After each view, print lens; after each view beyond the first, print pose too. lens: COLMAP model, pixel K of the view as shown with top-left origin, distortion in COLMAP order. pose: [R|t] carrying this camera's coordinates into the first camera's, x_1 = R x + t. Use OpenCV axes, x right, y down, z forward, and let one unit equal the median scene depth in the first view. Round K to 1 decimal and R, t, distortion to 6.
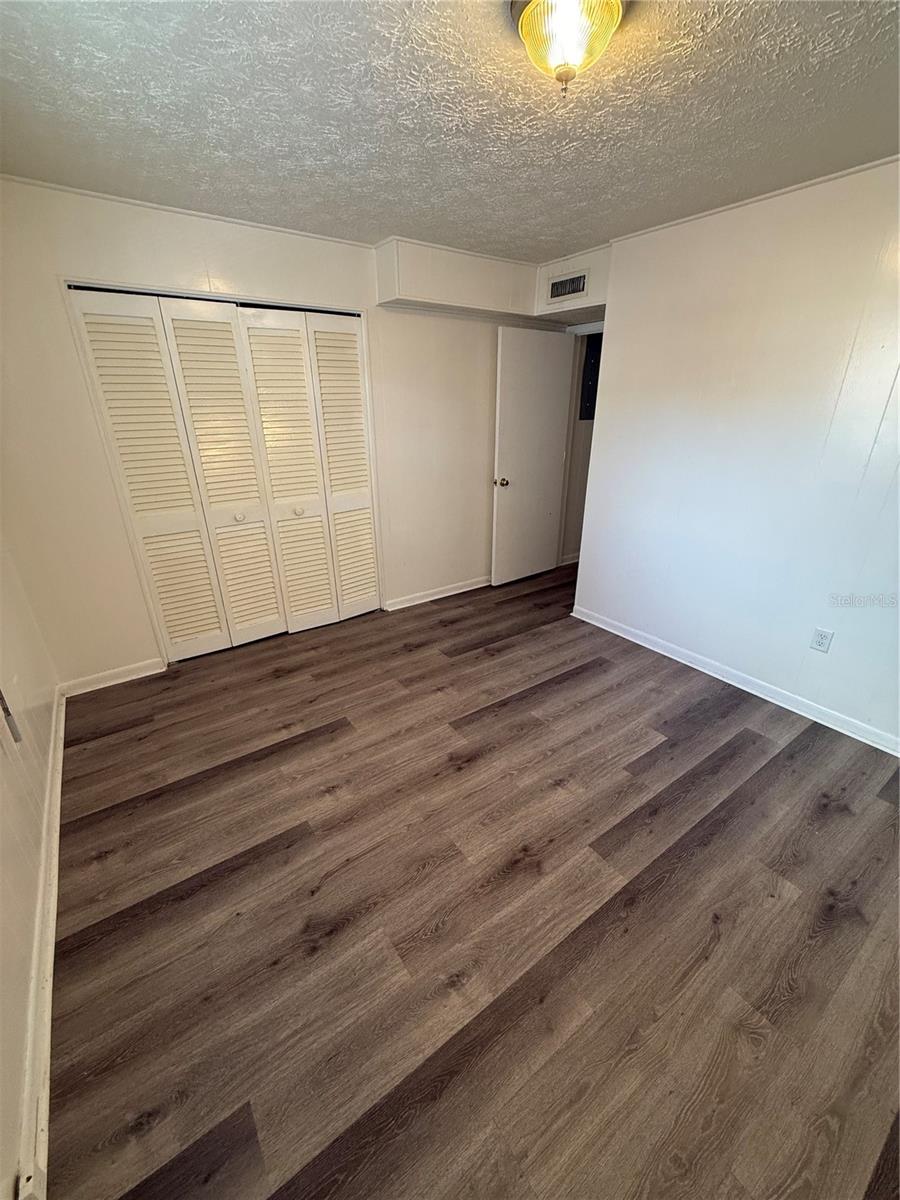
lens RADIAL K [[477.4, 0, 445.0], [0, 477.4, 601.9], [0, 0, 1]] dist [0.002018, 0.000042]
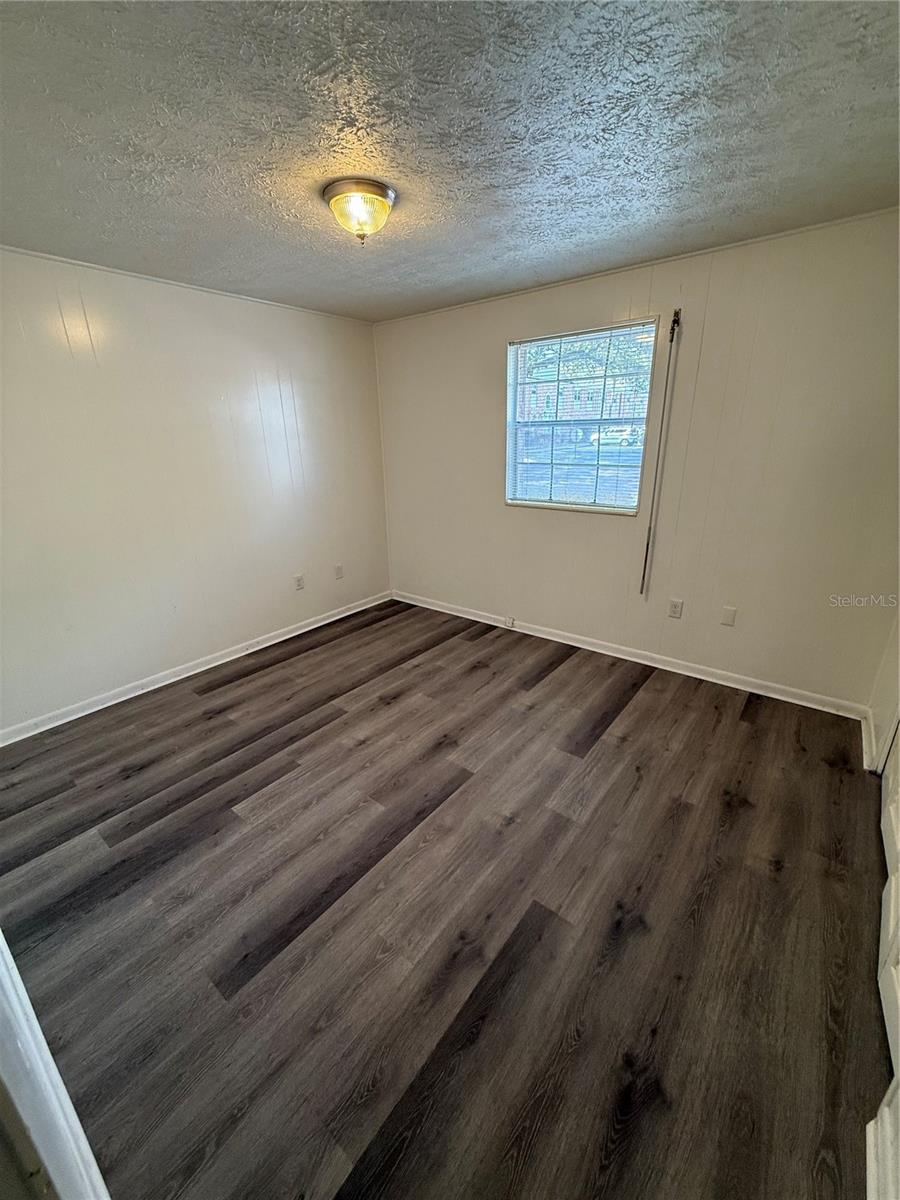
lens RADIAL K [[477.4, 0, 443.2], [0, 477.4, 600.1], [0, 0, 1]] dist [0.002018, 0.000042]
pose [[-0.961430, 0.111416, -0.251473, 0.286236], [-0.086608, 0.745142, 0.661258, -0.659805], [0.261057, 0.657533, -0.706753, 1.569940]]
